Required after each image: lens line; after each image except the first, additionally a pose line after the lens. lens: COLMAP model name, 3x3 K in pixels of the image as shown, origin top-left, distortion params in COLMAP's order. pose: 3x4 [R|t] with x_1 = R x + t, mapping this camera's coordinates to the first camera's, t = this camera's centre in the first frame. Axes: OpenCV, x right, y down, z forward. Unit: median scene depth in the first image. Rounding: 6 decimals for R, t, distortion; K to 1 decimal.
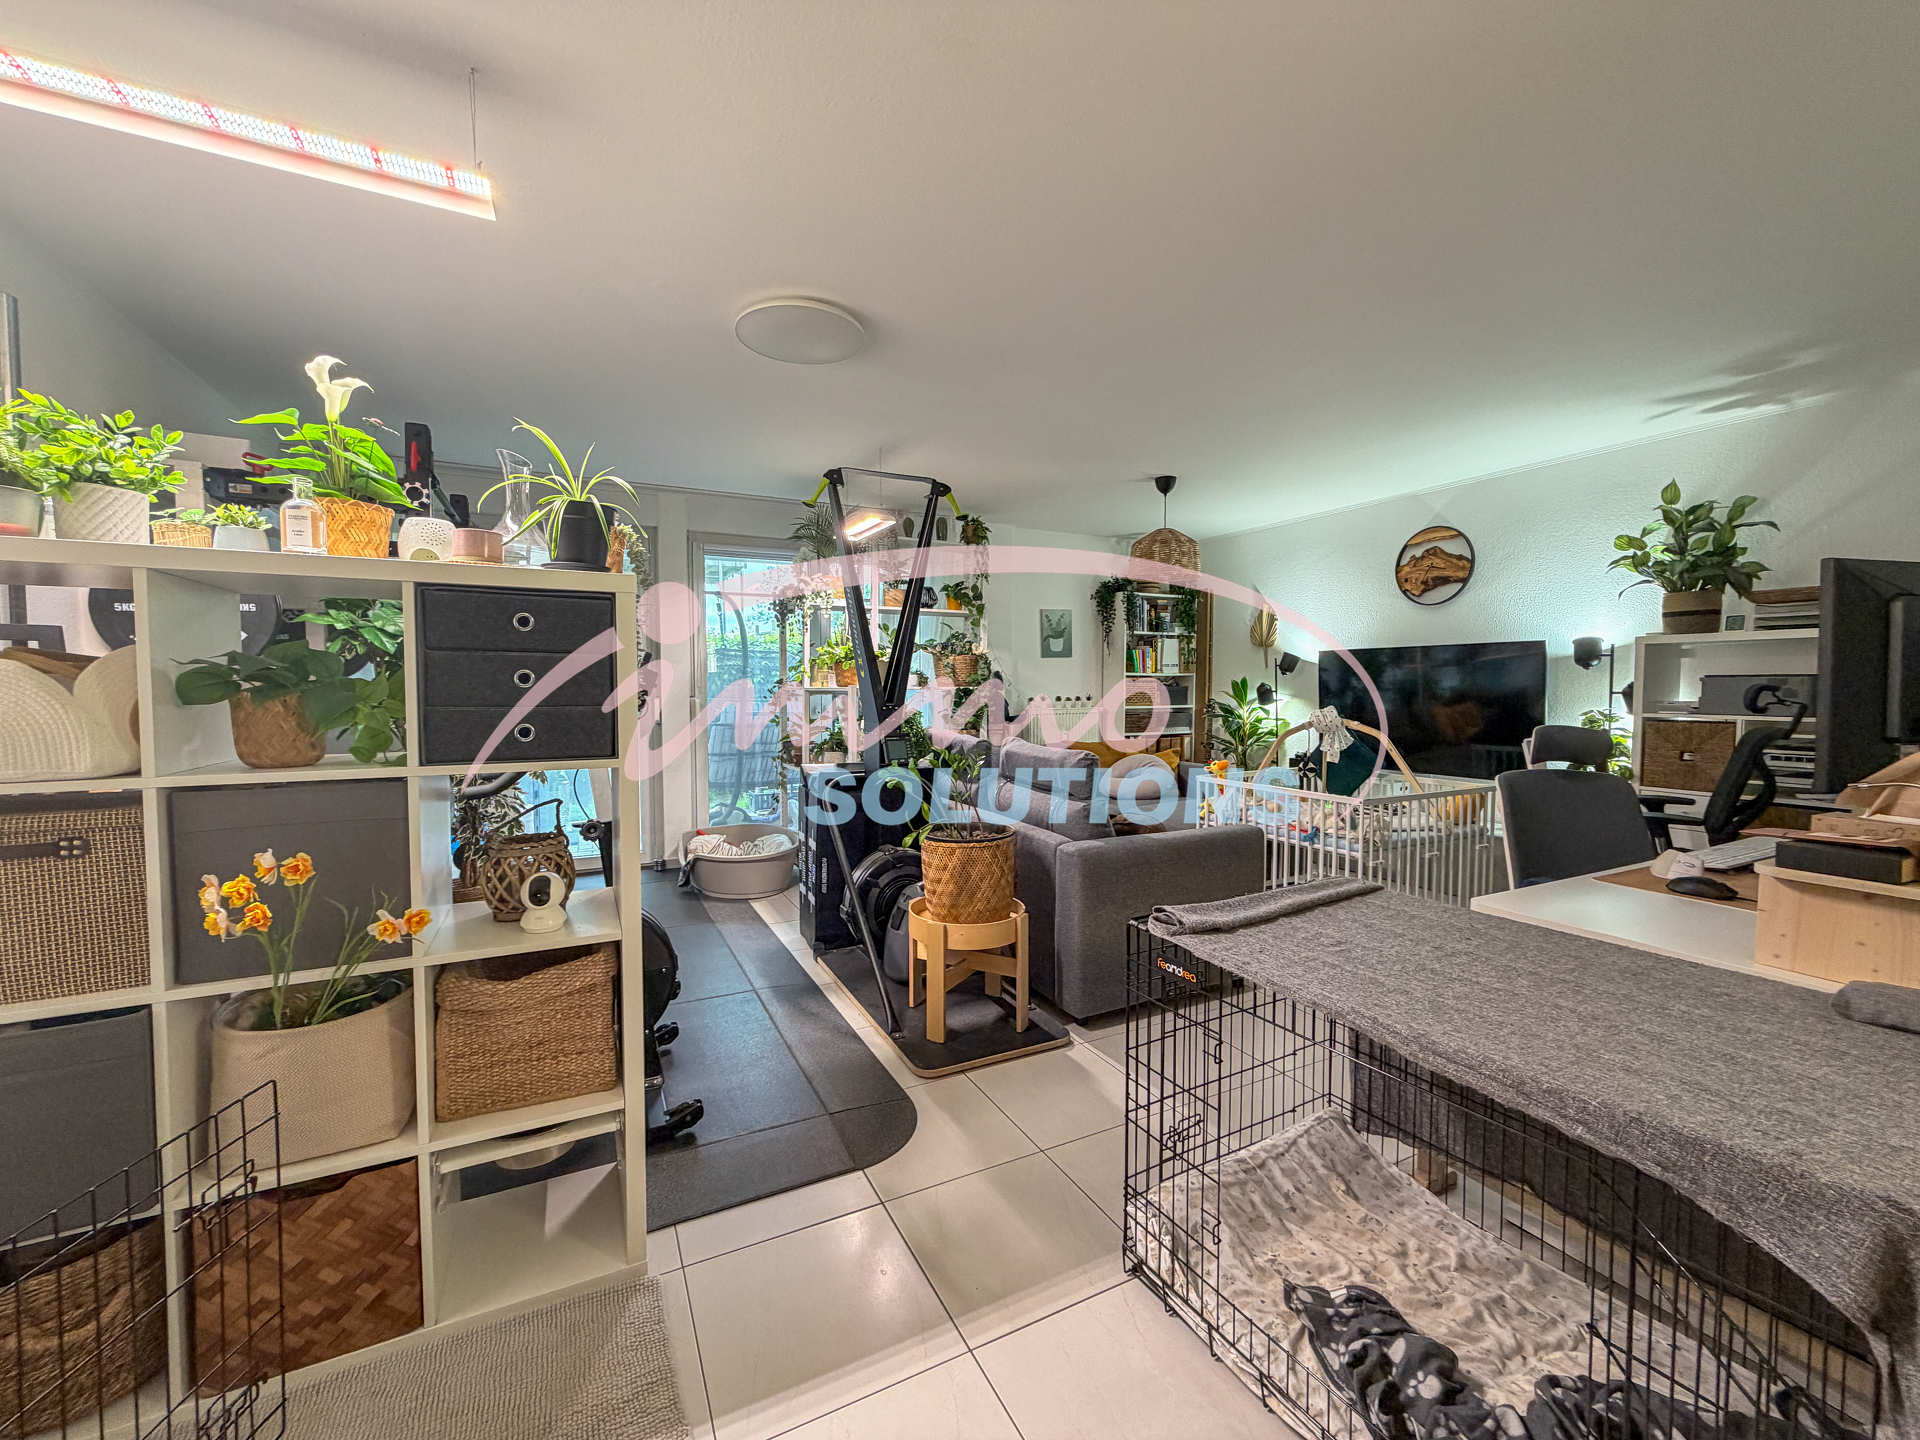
lens RADIAL K [[768.6, 0, 948.4], [0, 768.6, 719.4], [0, 0, 1]] dist [0.000608, 0.000336]
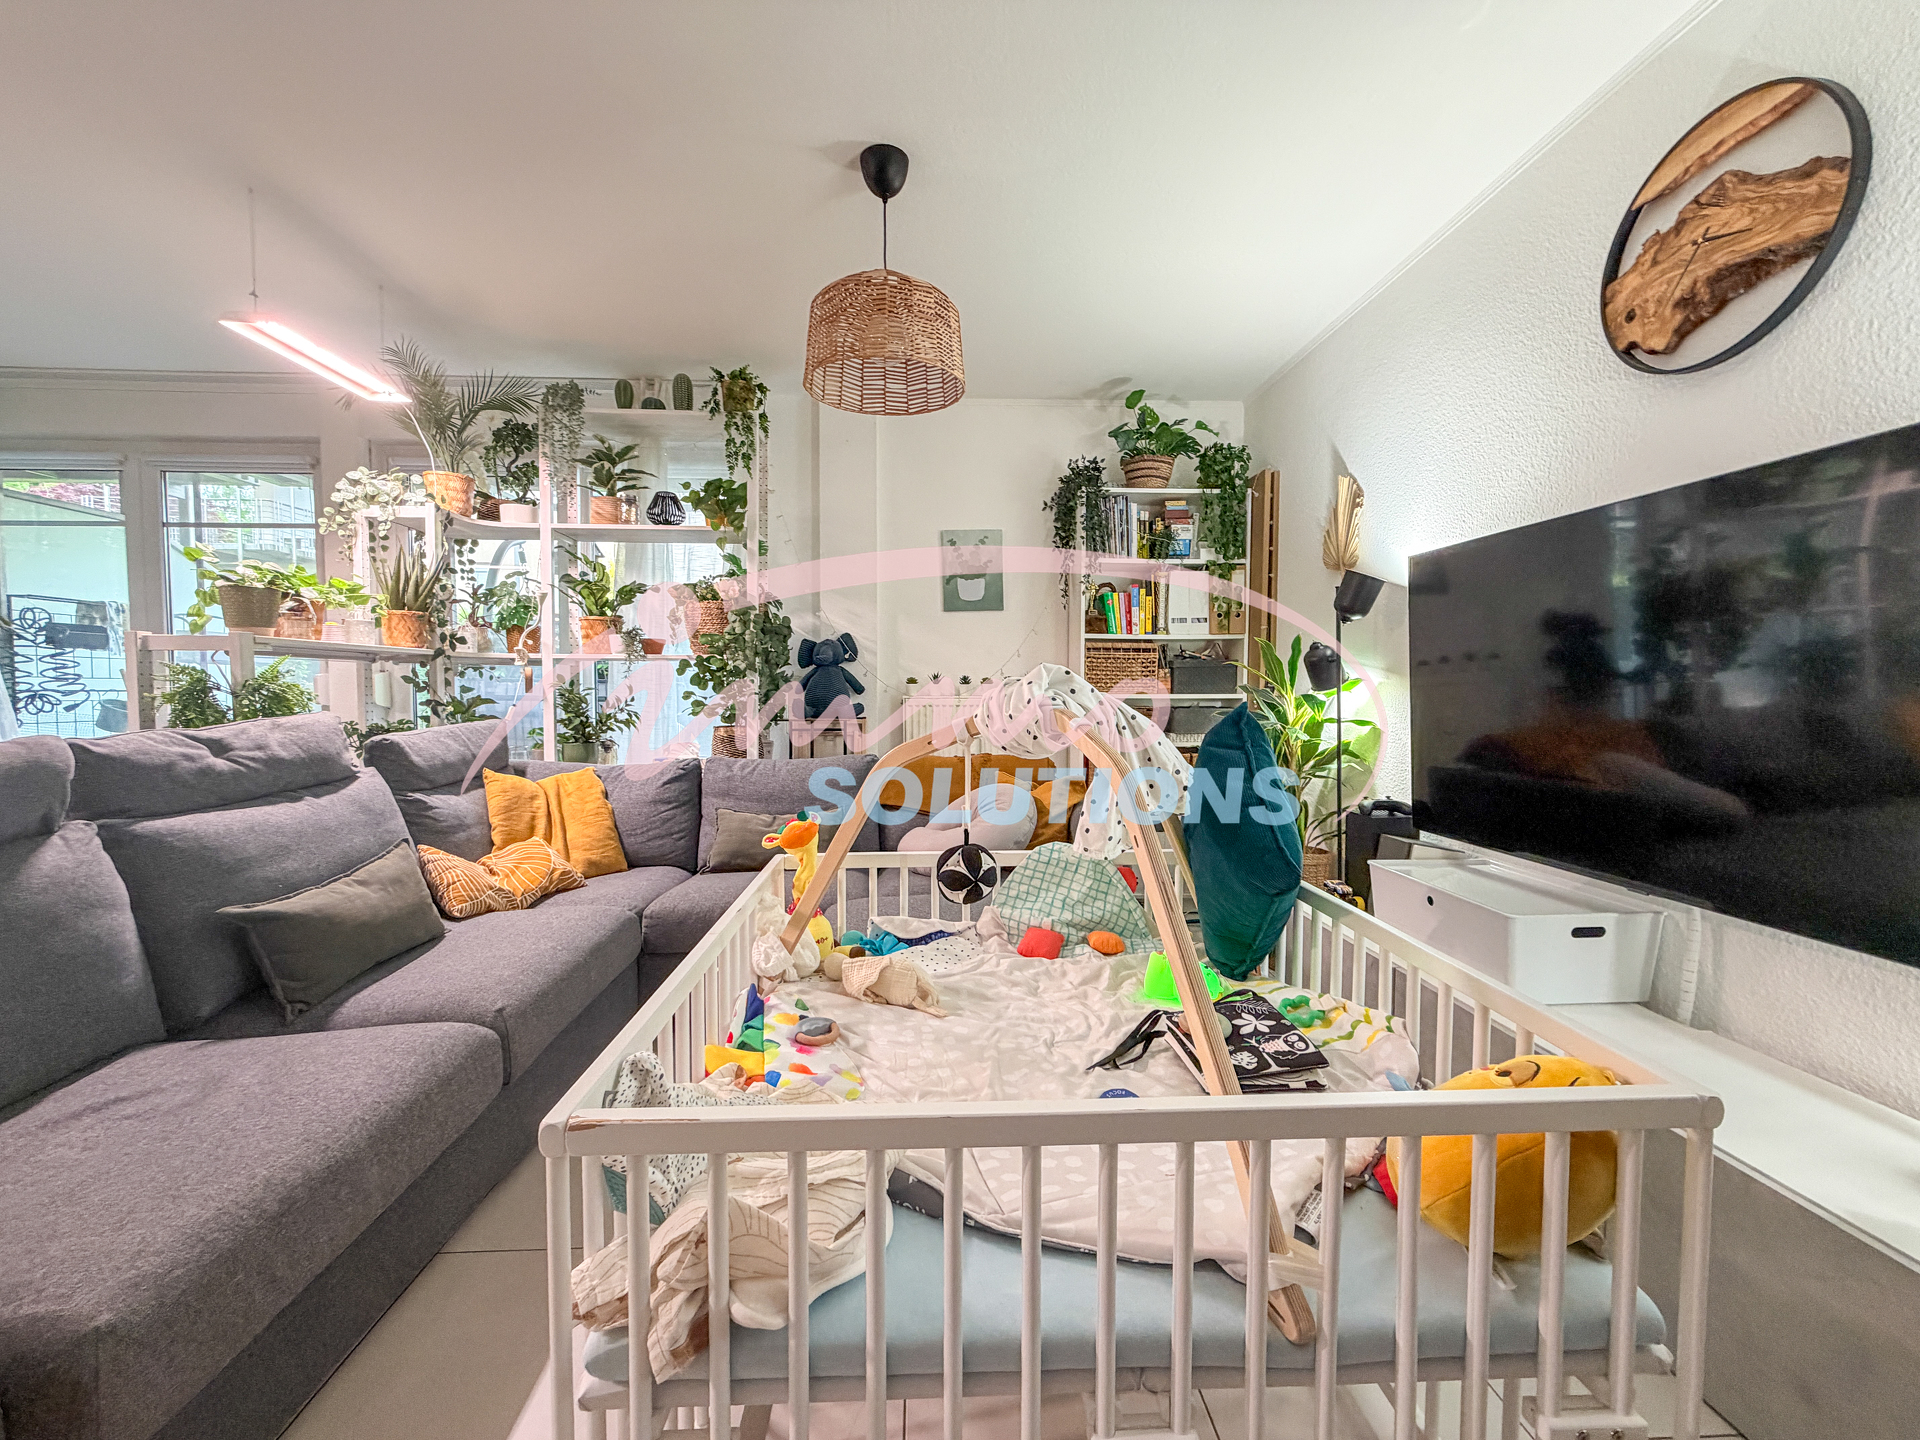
lens RADIAL K [[768.6, 0, 954.5], [0, 768.6, 721.3], [0, 0, 1]] dist [0.000608, 0.000336]
pose [[0.916191, 0.020499, -0.400218, 0.379368], [-0.021365, 0.999769, 0.002299, 0.003394], [0.400173, 0.006445, 0.916417, 0.468357]]
